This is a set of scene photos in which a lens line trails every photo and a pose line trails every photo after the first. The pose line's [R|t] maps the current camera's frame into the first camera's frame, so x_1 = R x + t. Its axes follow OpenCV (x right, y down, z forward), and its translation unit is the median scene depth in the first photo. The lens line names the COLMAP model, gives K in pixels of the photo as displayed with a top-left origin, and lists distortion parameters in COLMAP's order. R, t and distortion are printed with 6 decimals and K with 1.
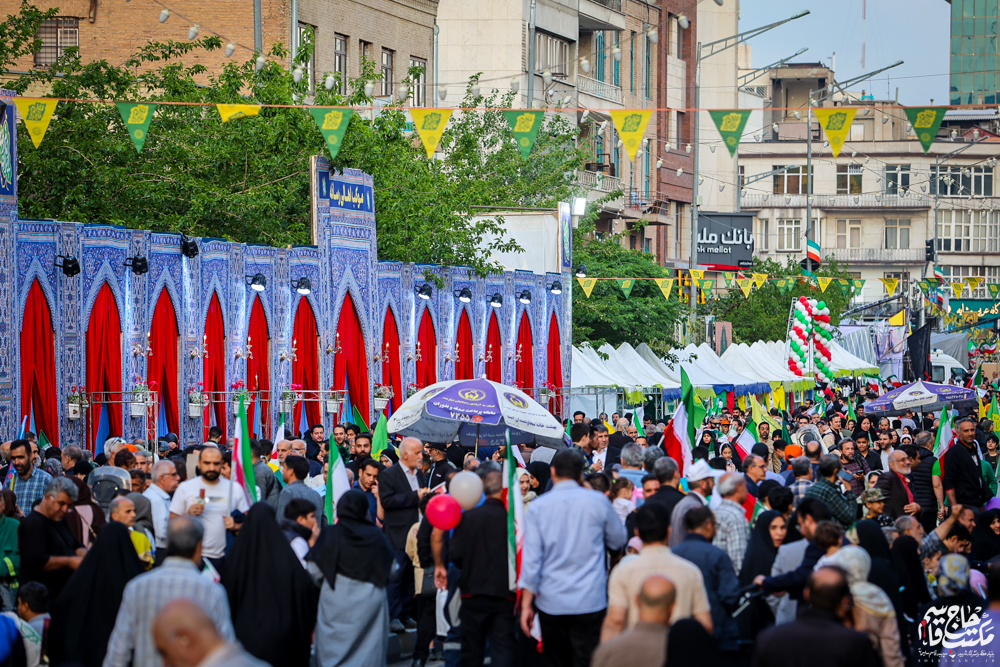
lens RADIAL K [[3718.9, 0, 500.0], [0, 3718.9, 333.7], [0, 0, 1]] dist [0.201372, 0.000000]
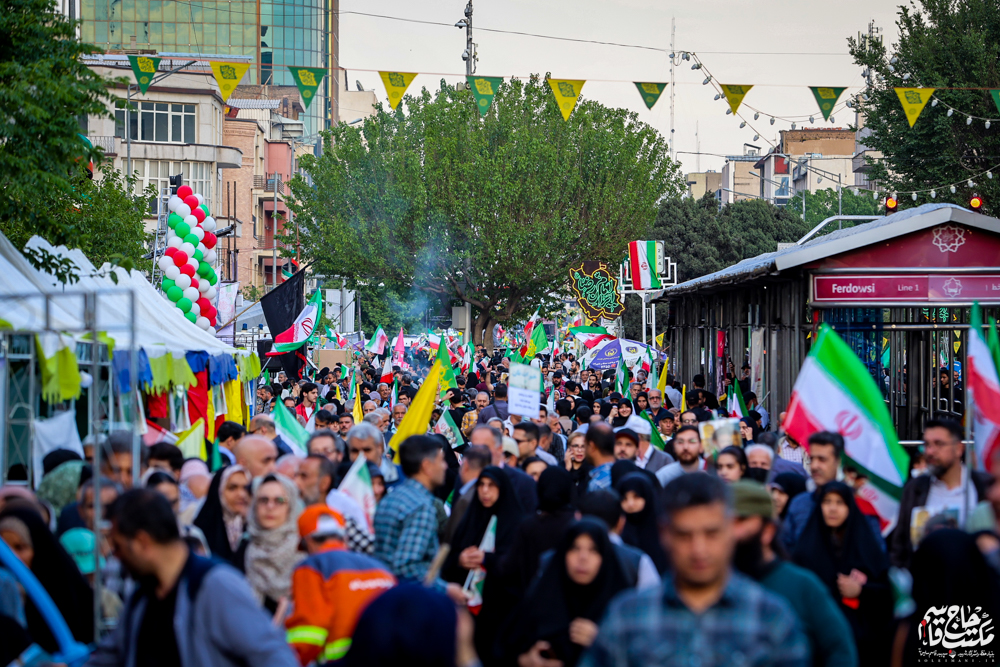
lens RADIAL K [[3718.9, 0, 500.1], [0, 3718.9, 333.8], [0, 0, 1]] dist [0.201372, 0.000000]
pose [[0.967253, 0.005410, 0.253758, 0.000106], [-0.004336, 0.999979, -0.004791, 0.005265], [-0.253779, 0.003534, 0.967256, 0.256308]]
